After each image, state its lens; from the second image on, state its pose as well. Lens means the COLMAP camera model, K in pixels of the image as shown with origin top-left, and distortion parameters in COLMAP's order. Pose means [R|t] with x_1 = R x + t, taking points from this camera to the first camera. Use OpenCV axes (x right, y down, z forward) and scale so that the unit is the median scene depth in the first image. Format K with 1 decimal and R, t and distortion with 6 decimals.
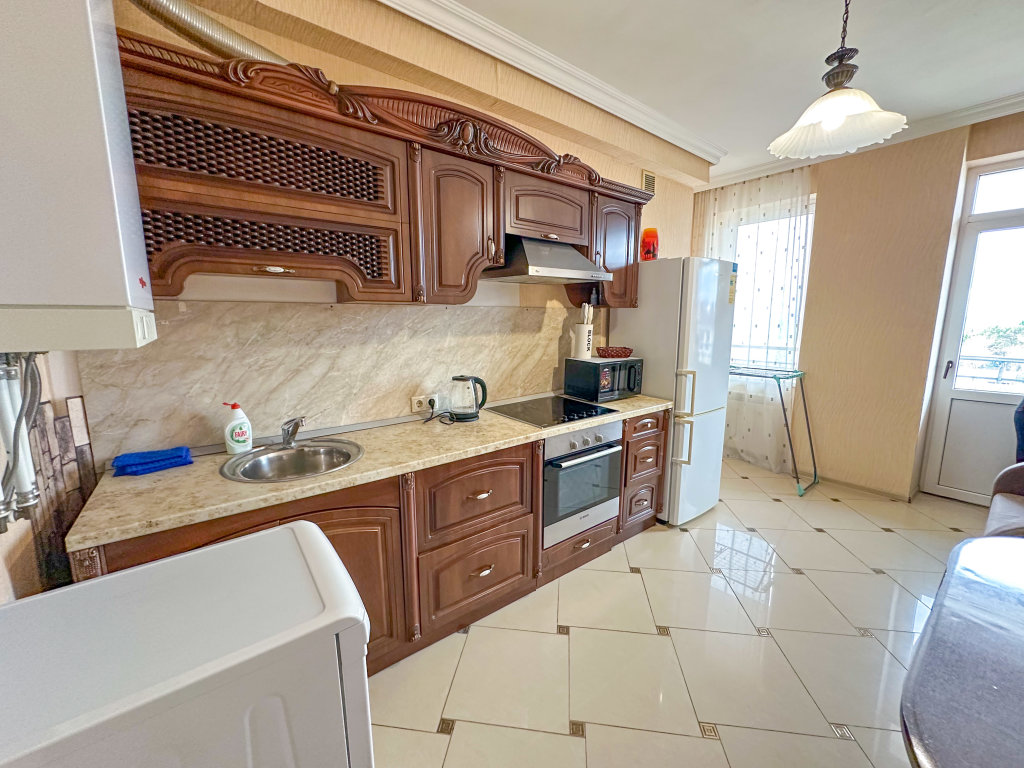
lens RADIAL K [[412.2, 0, 513.3], [0, 412.2, 378.4], [0, 0, 1]] dist [0.003383, 0.000242]
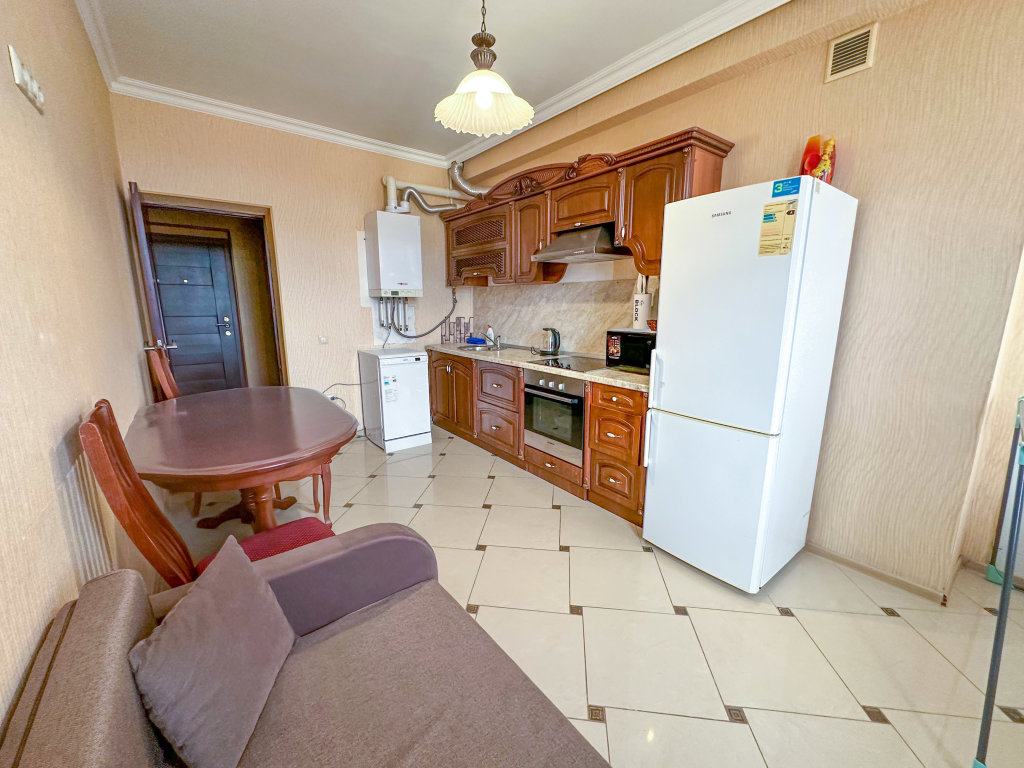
lens RADIAL K [[412.2, 0, 513.3], [0, 412.2, 378.4], [0, 0, 1]] dist [0.003383, 0.000242]
pose [[-0.004851, 0.179058, -0.983827, 1.445776], [-0.155228, 0.971778, 0.177631, -0.074785], [0.987867, 0.153579, 0.023081, 0.845364]]
